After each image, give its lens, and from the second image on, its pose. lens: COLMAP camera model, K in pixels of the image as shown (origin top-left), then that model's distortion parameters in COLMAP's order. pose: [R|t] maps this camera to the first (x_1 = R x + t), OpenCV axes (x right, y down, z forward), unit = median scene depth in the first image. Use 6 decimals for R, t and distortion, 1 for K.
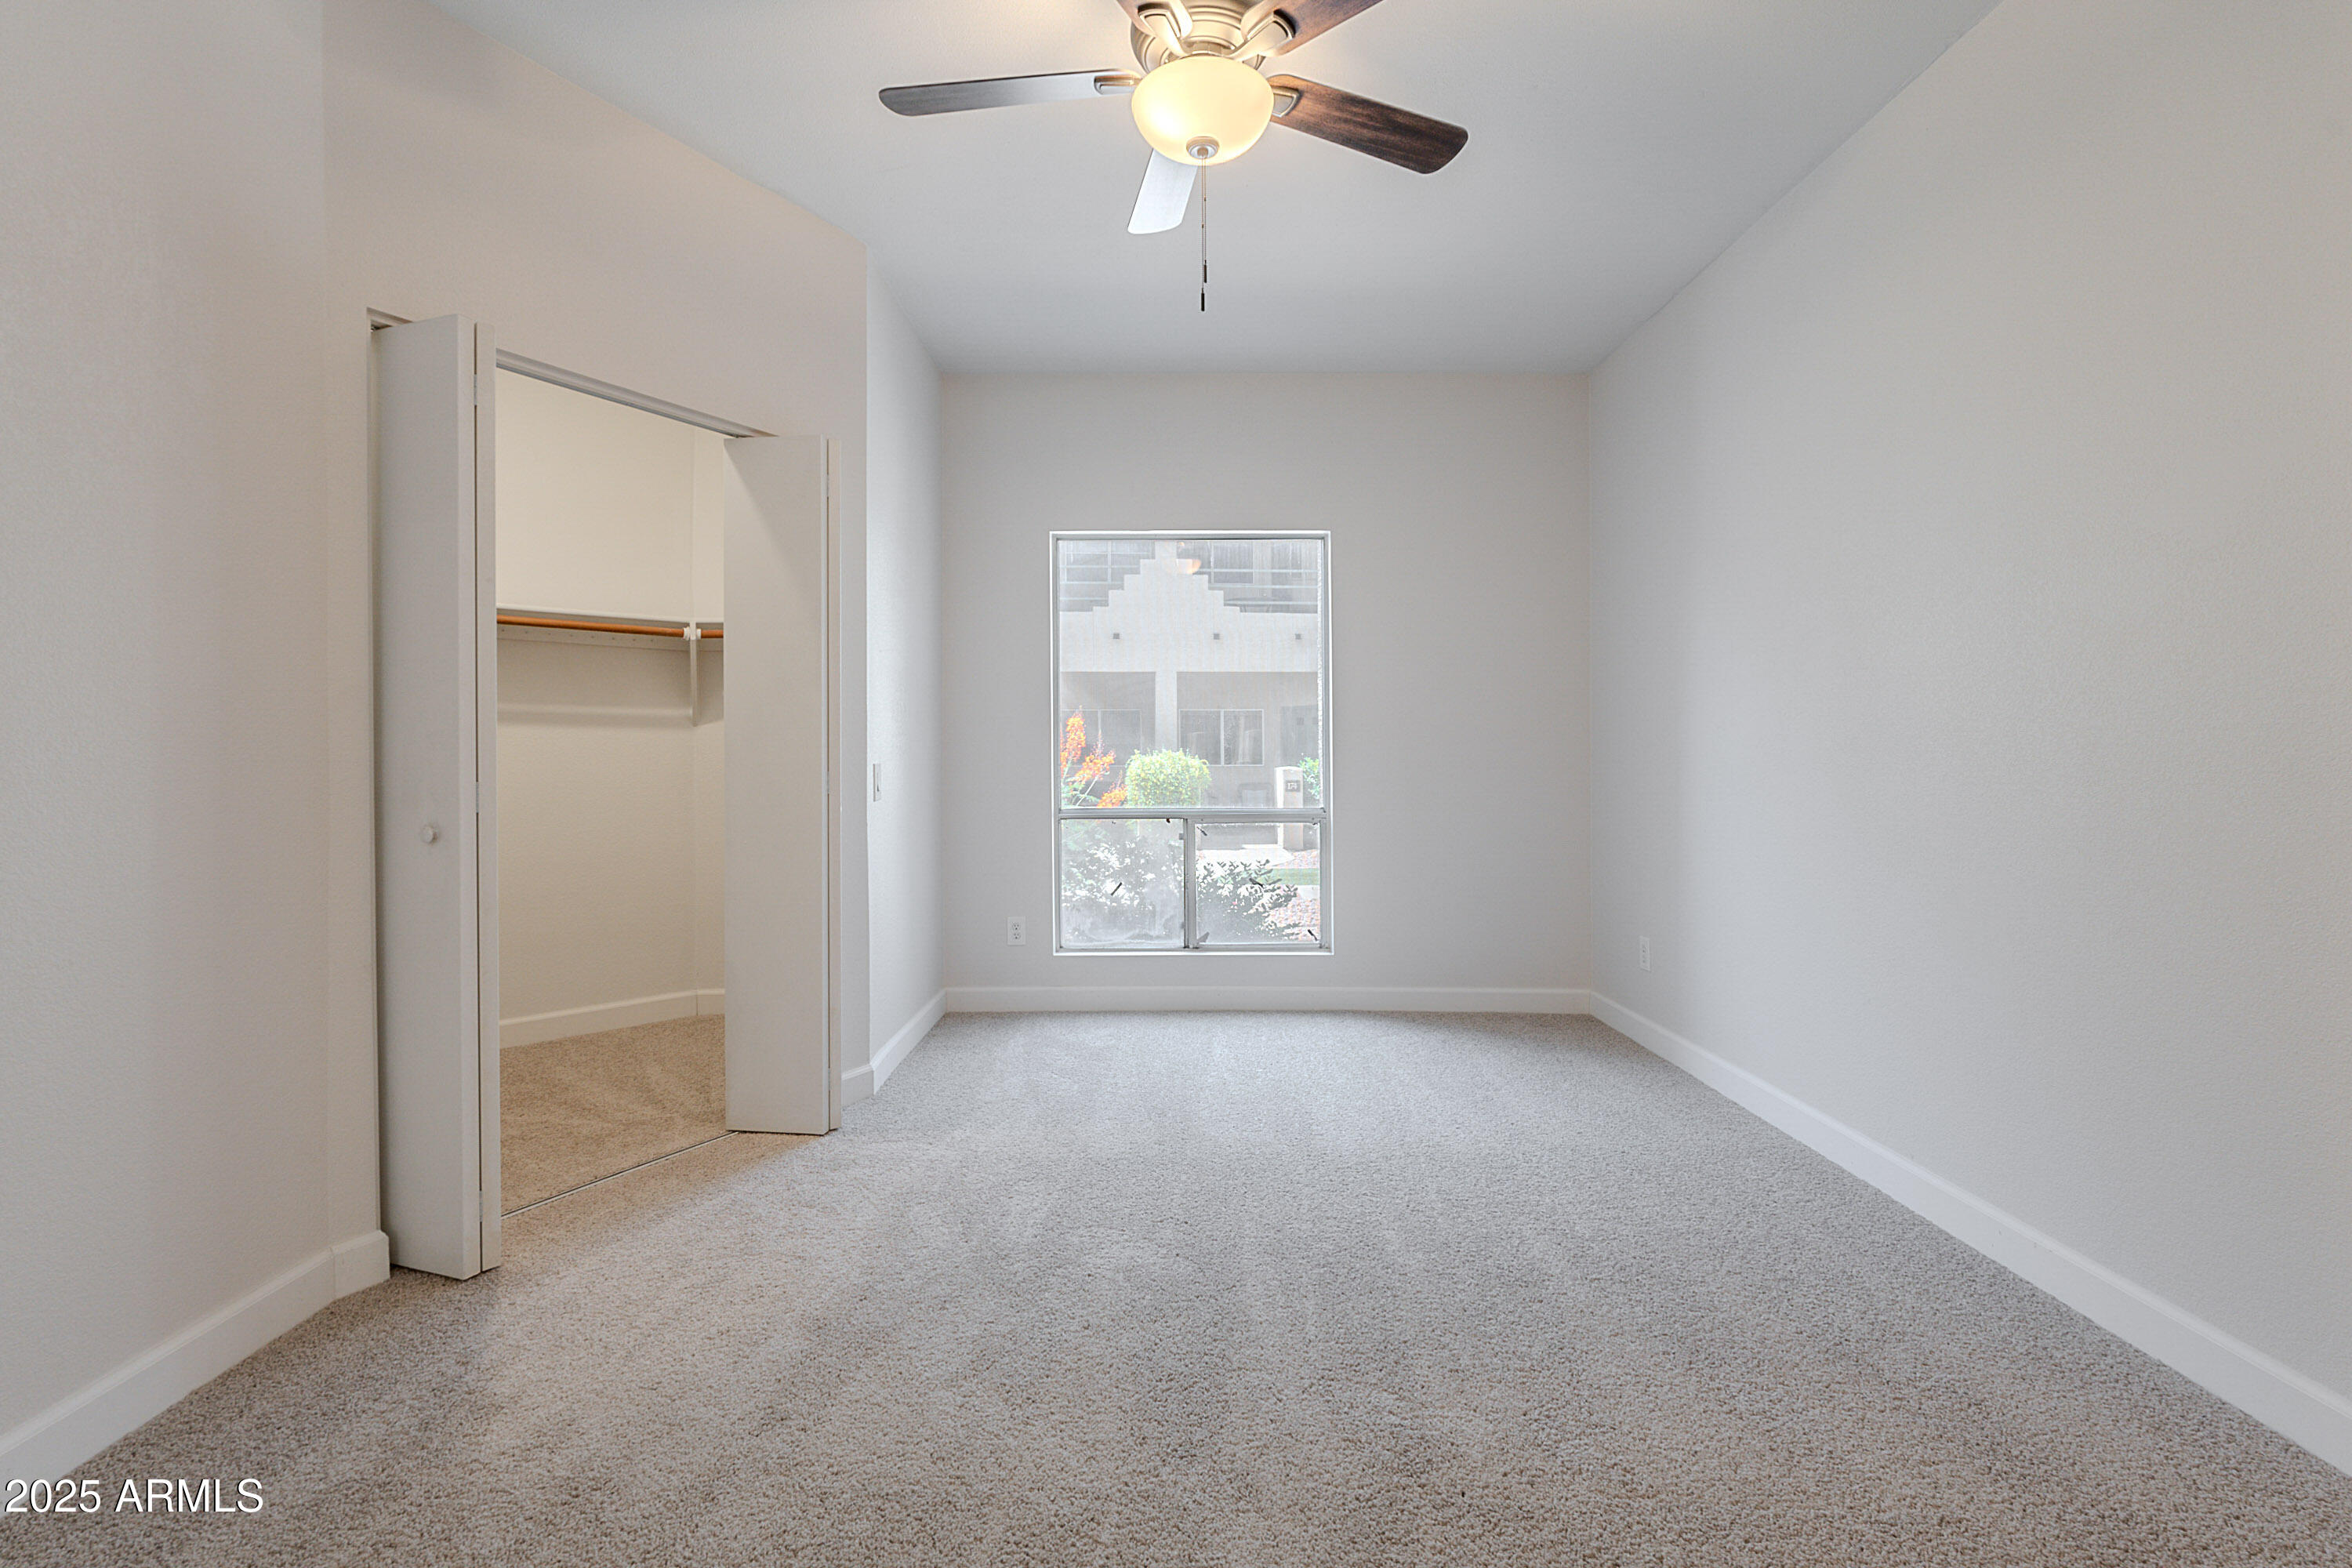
lens RADIAL K [[1052.4, 0, 1176.0], [0, 1052.4, 743.3], [0, 0, 1]] dist [-0.002255, 0.000256]
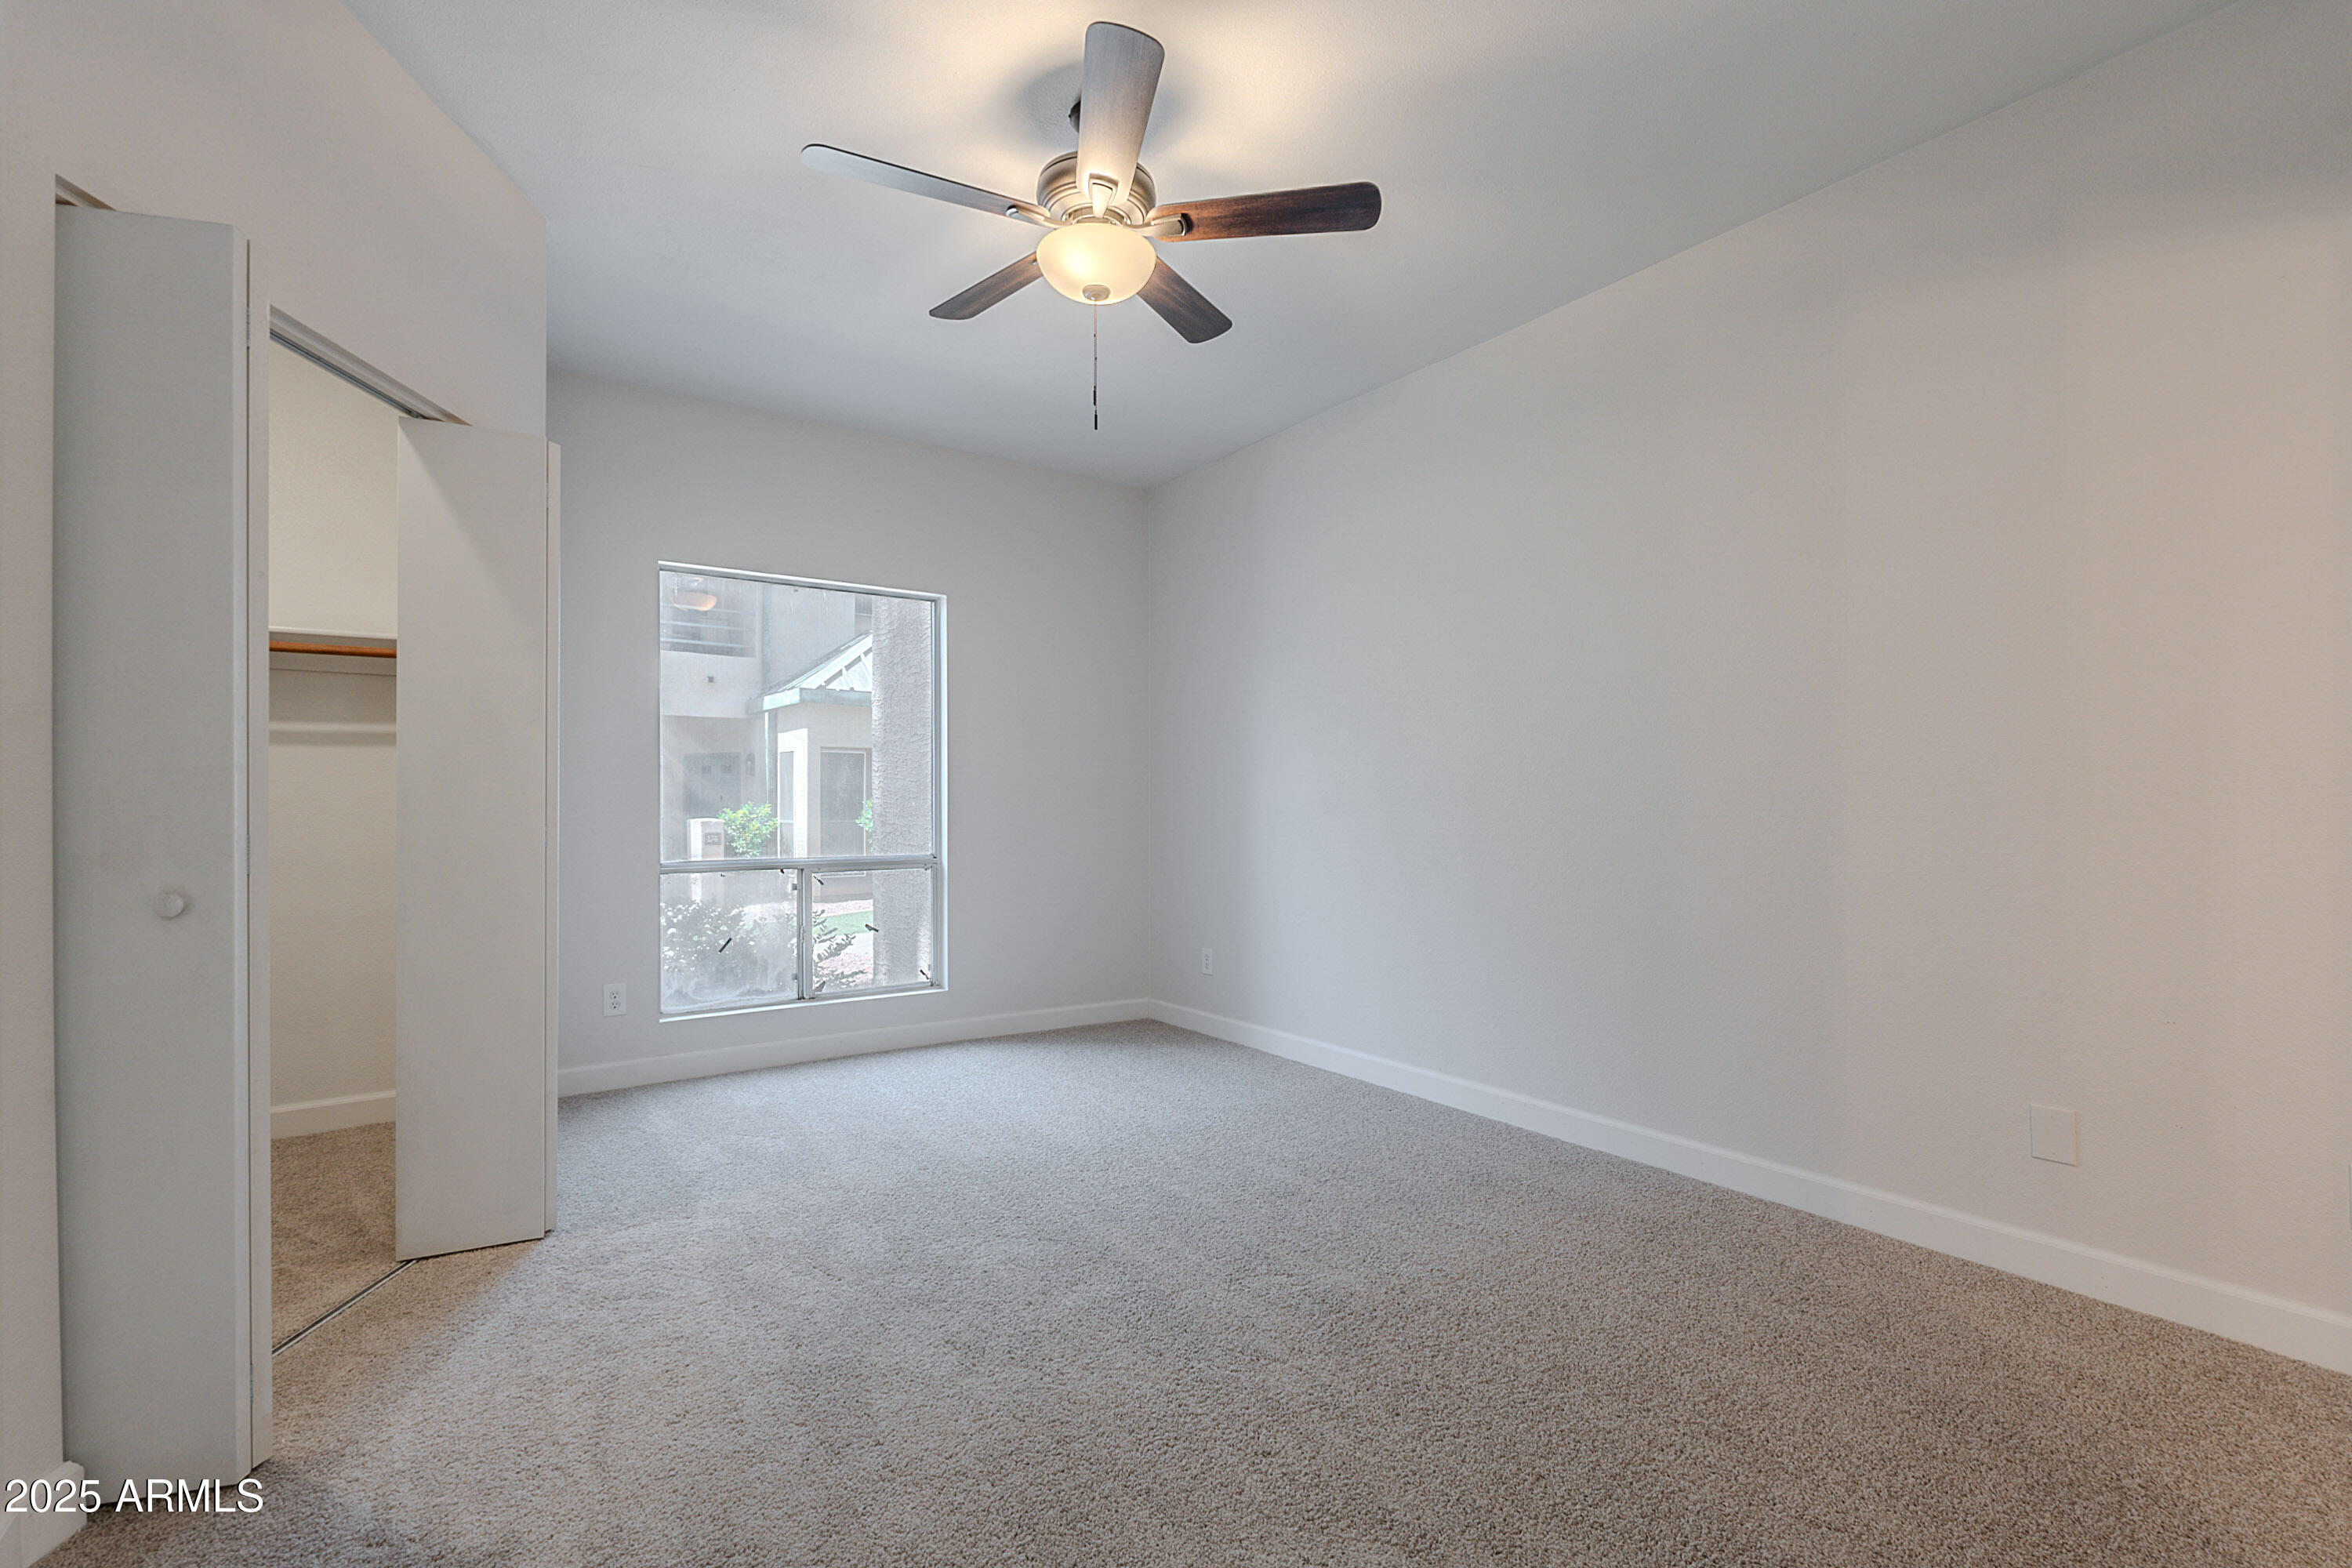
lens RADIAL K [[1050.8, 0, 1178.7], [0, 1050.8, 788.4], [0, 0, 1]] dist [-0.002695, -0.000483]
pose [[0.817480, 0.010254, 0.575865, -0.396789], [-0.006701, 0.999943, -0.008292, 0.003134], [-0.575918, 0.002920, 0.817502, -0.016026]]
